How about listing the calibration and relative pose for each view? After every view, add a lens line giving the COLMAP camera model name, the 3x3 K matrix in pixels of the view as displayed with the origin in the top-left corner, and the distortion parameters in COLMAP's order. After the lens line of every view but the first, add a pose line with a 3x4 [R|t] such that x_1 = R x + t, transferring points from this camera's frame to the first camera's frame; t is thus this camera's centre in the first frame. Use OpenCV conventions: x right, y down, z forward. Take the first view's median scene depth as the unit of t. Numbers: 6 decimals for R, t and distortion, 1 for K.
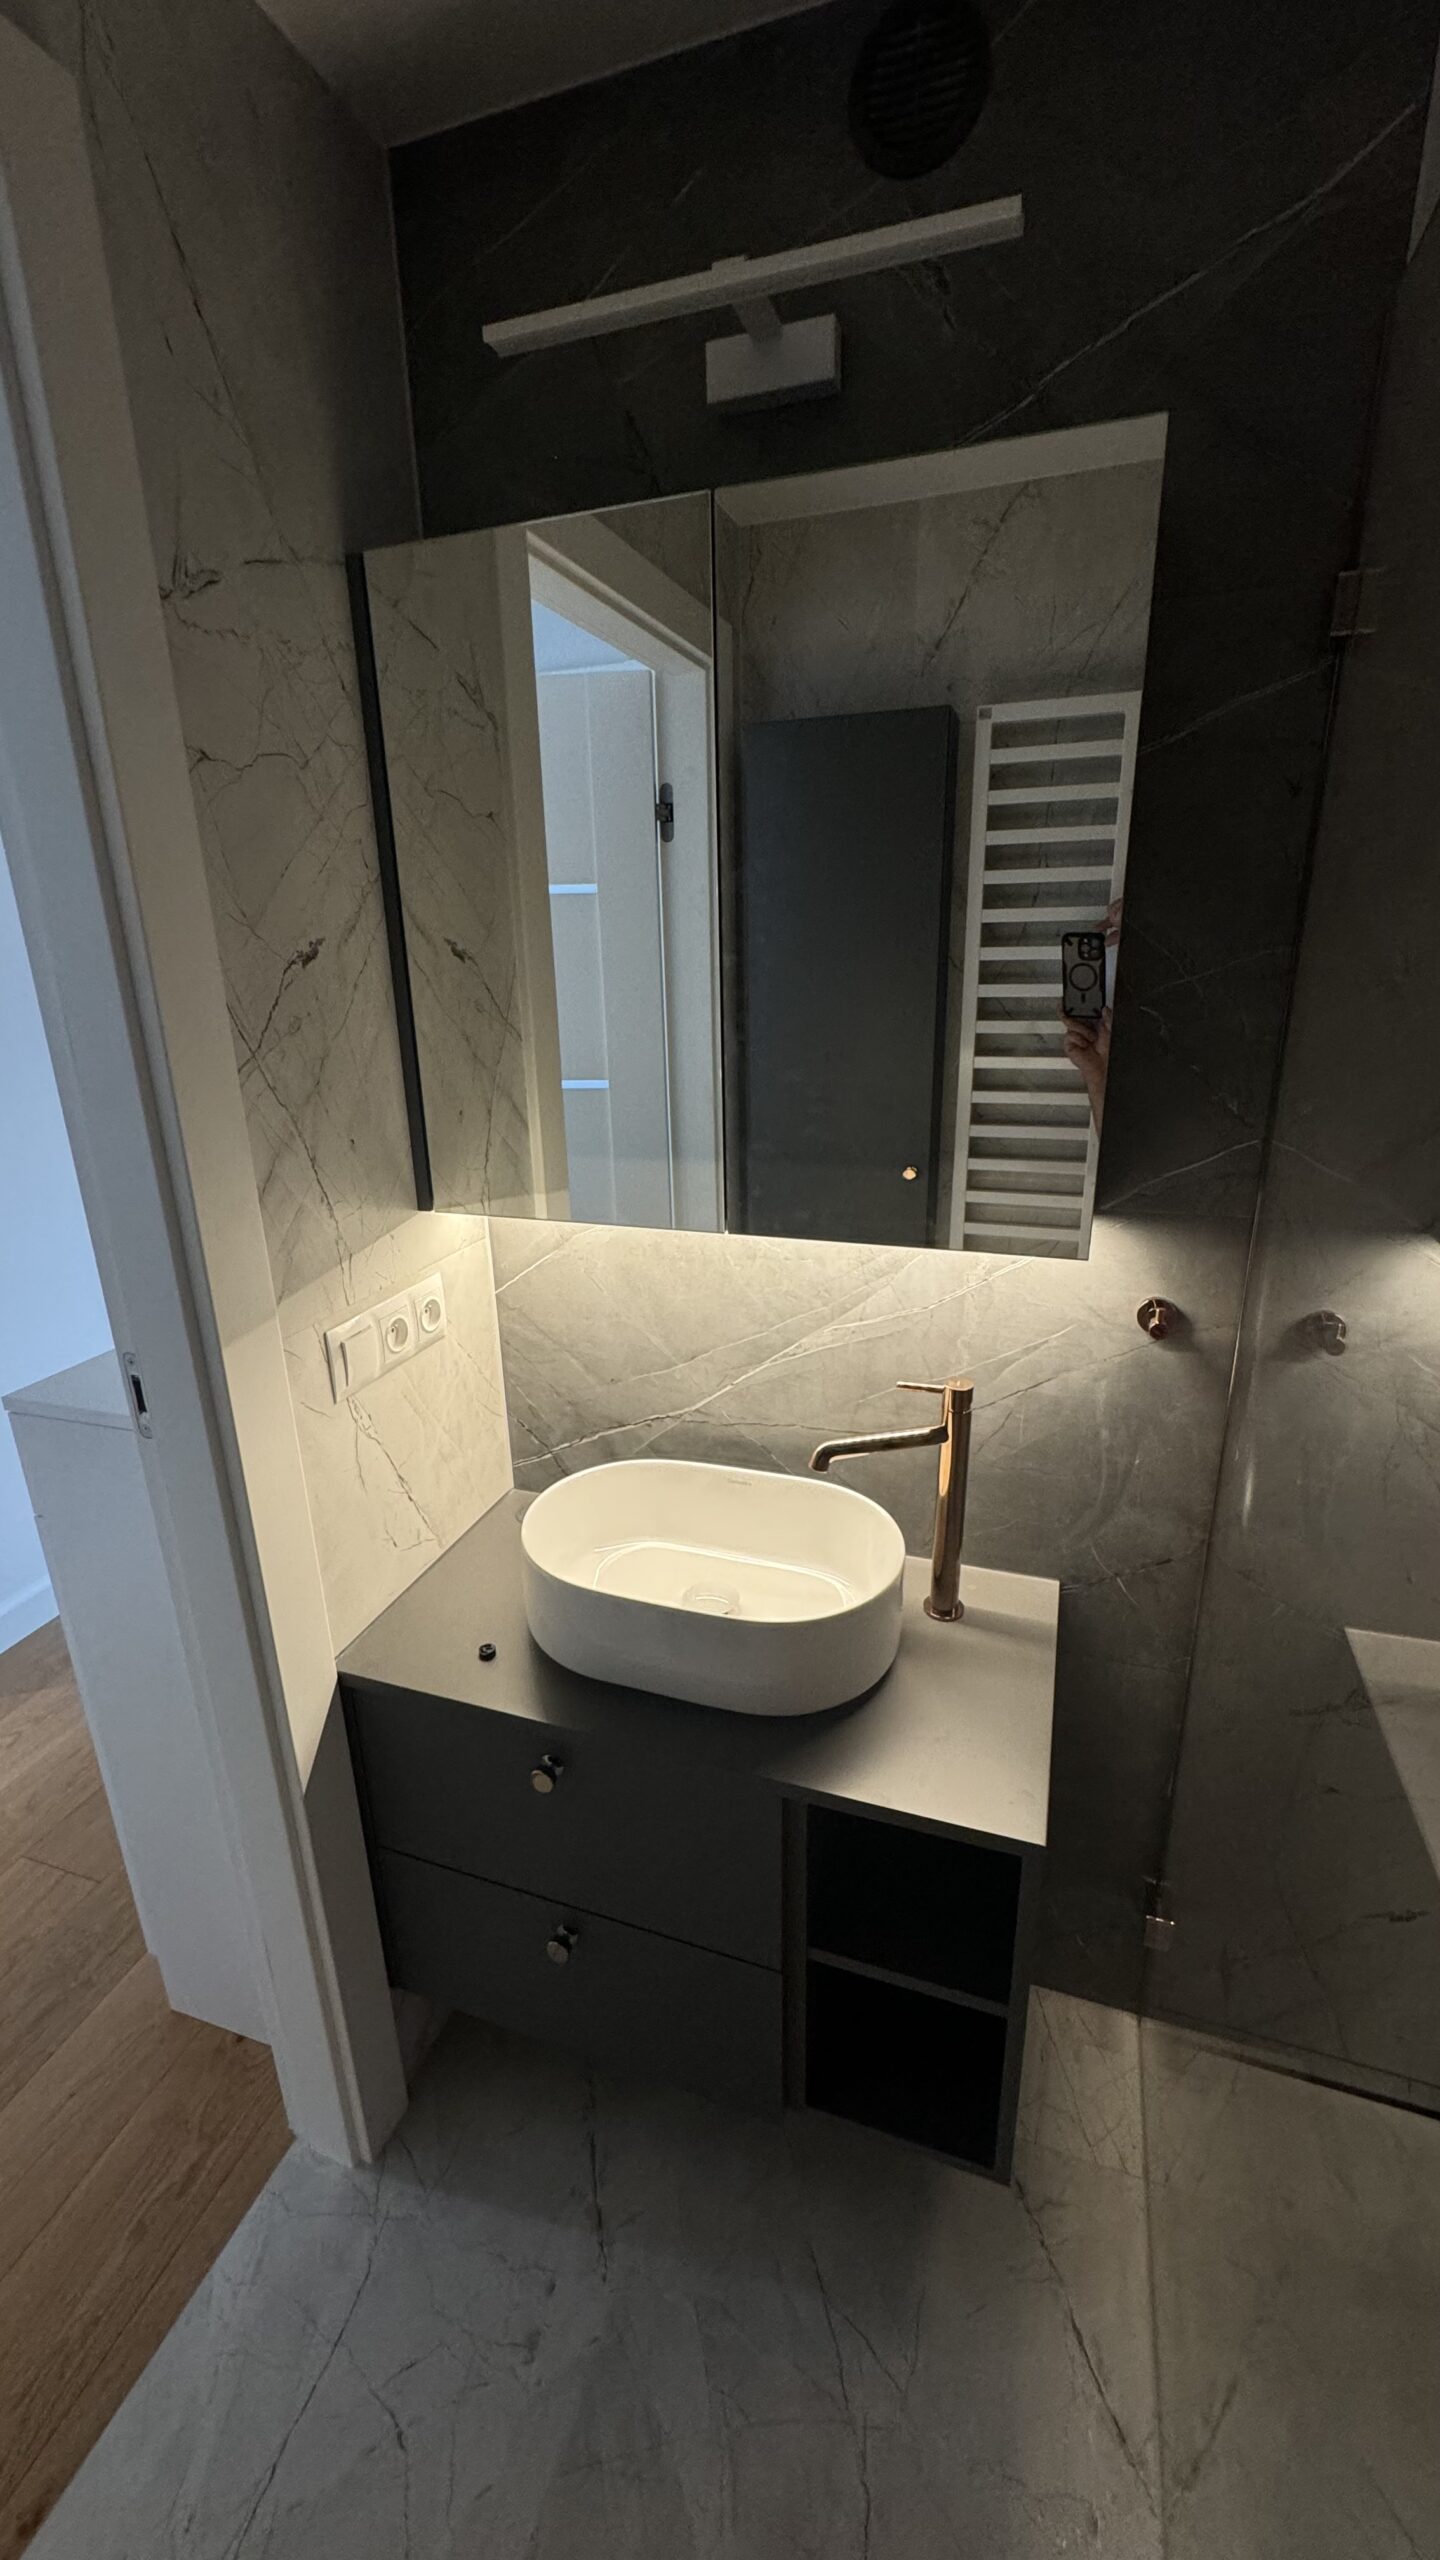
lens RADIAL K [[1019.2, 0, 721.5], [0, 1019.2, 1273.9], [0, 0, 1]] dist [-0.002516, 0.000996]
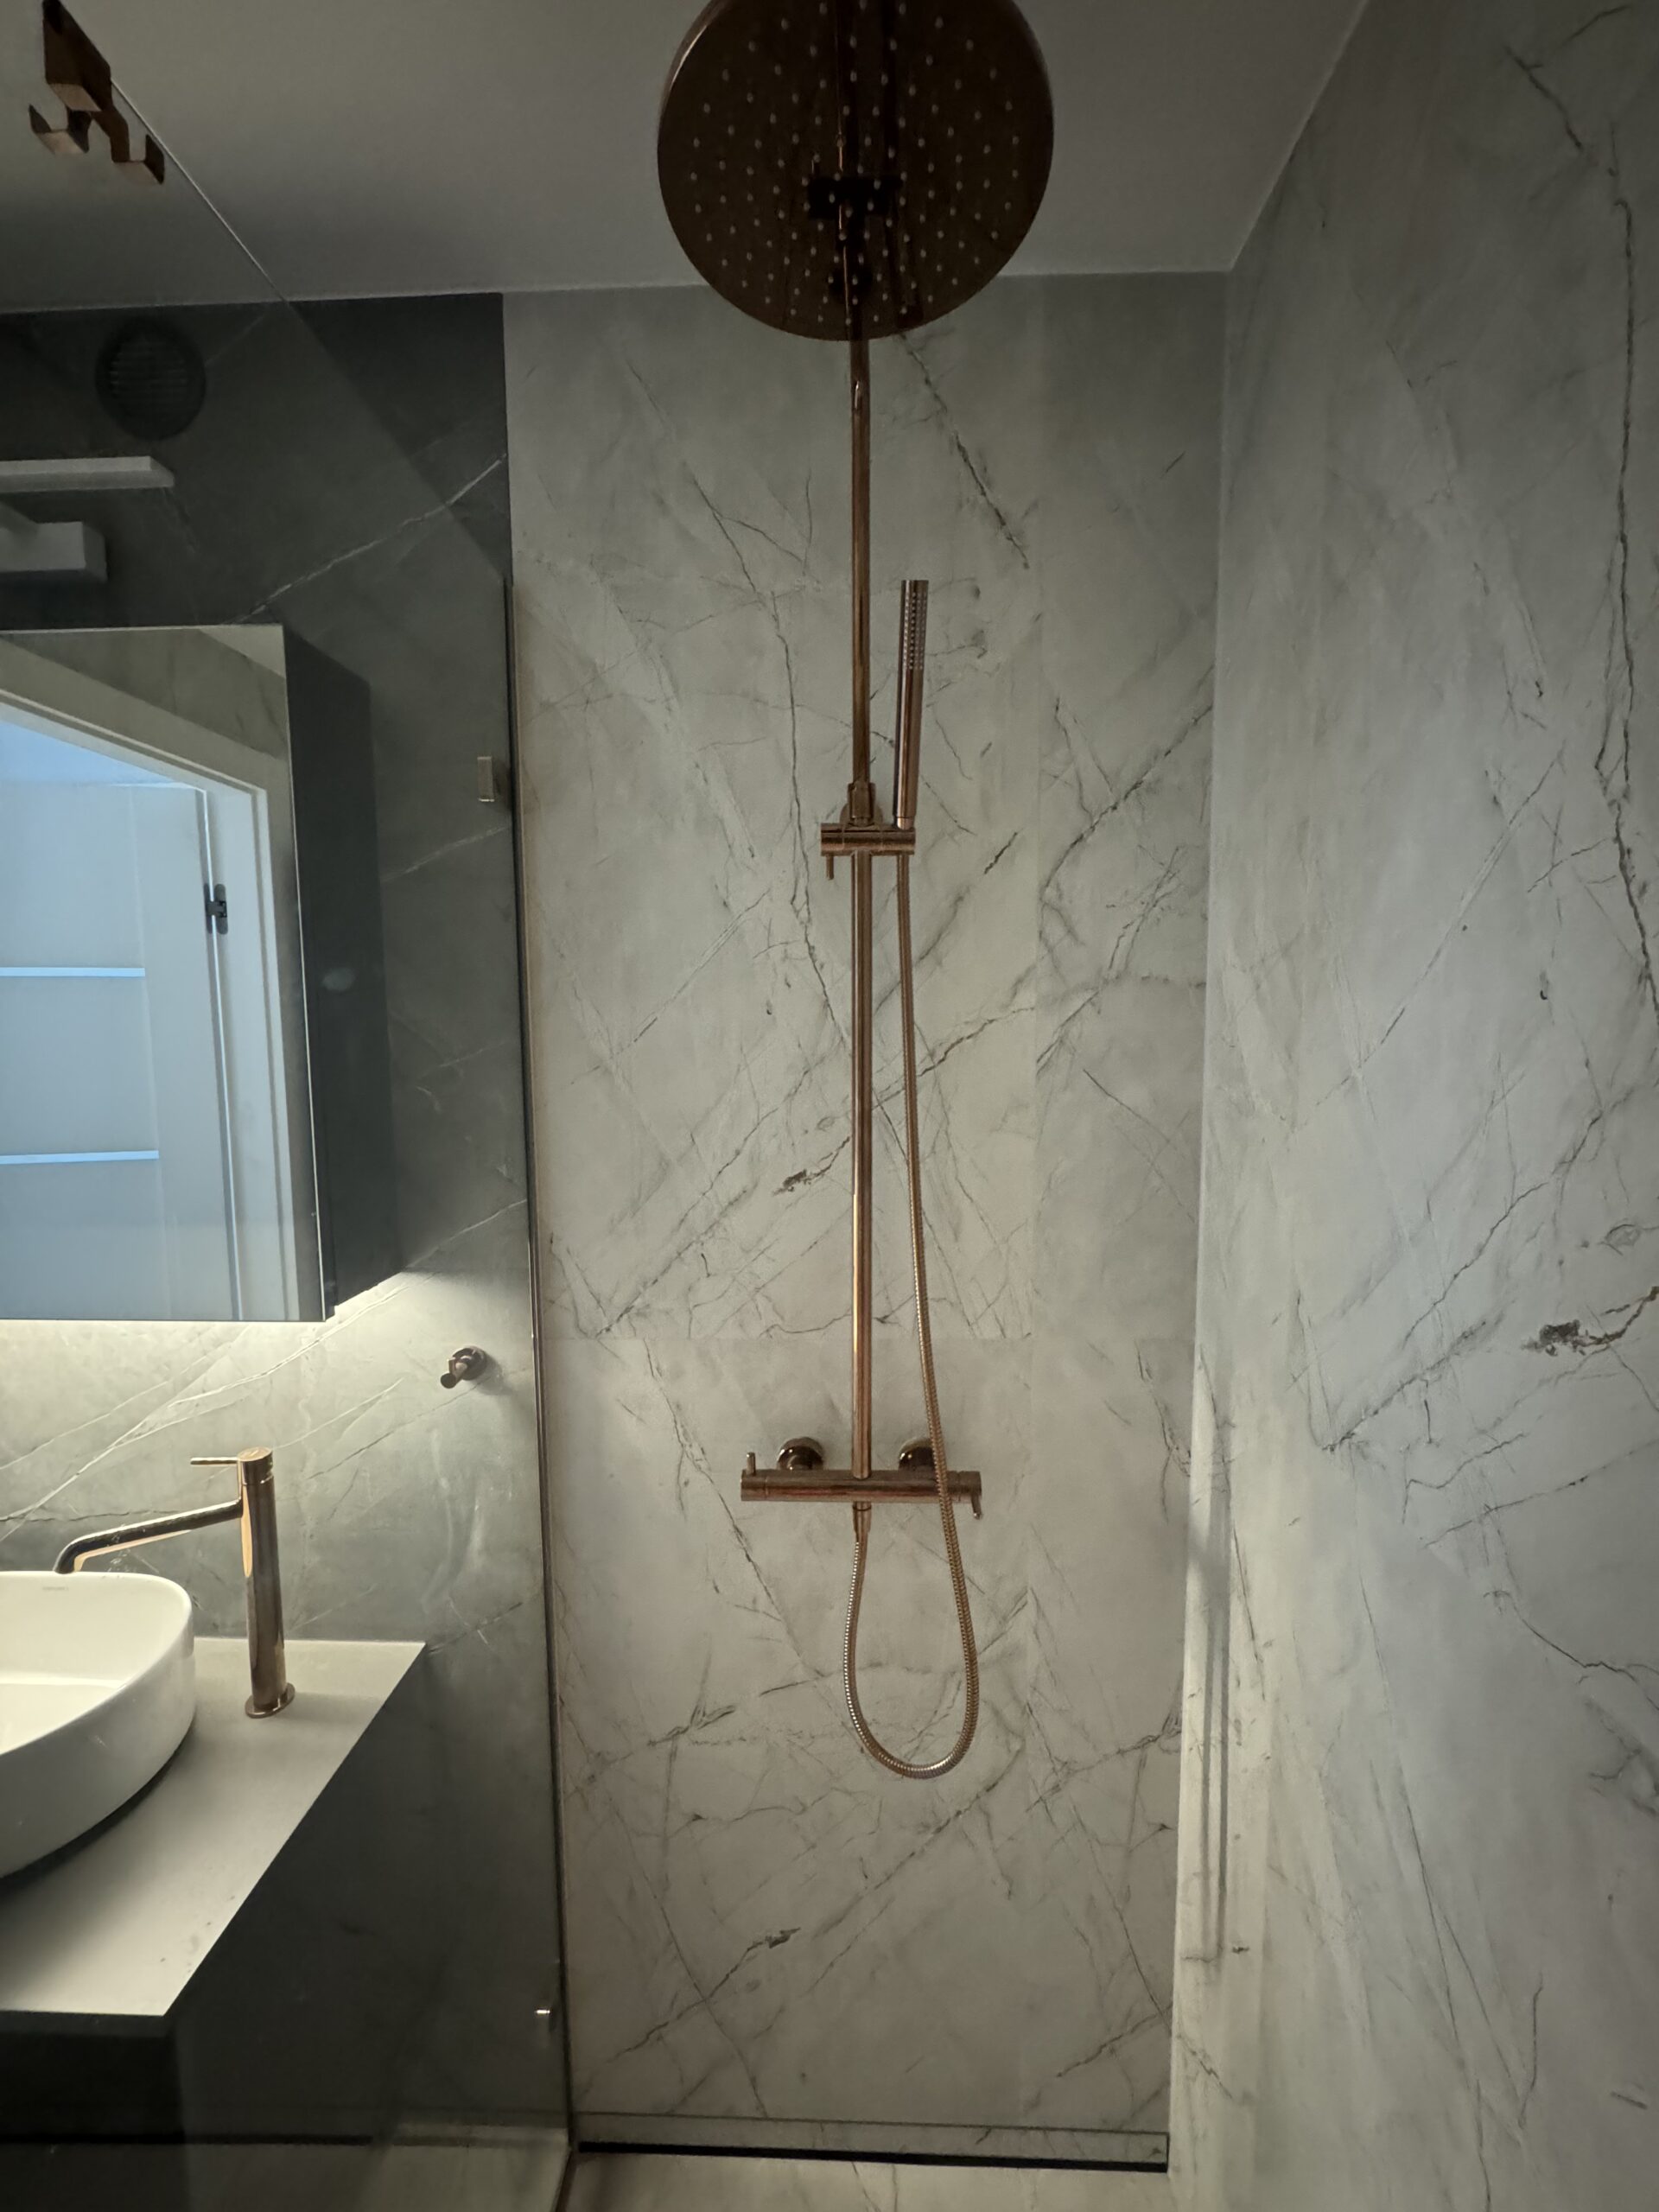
lens RADIAL K [[899.8, 0, 835.7], [0, 899.8, 1105.4], [0, 0, 1]] dist [-0.001719, 0.000216]
pose [[0.958458, -0.014154, 0.284881, 0.493913], [0.076125, 0.975234, -0.207663, 0.001809], [-0.274887, 0.220723, 0.935798, -0.053666]]
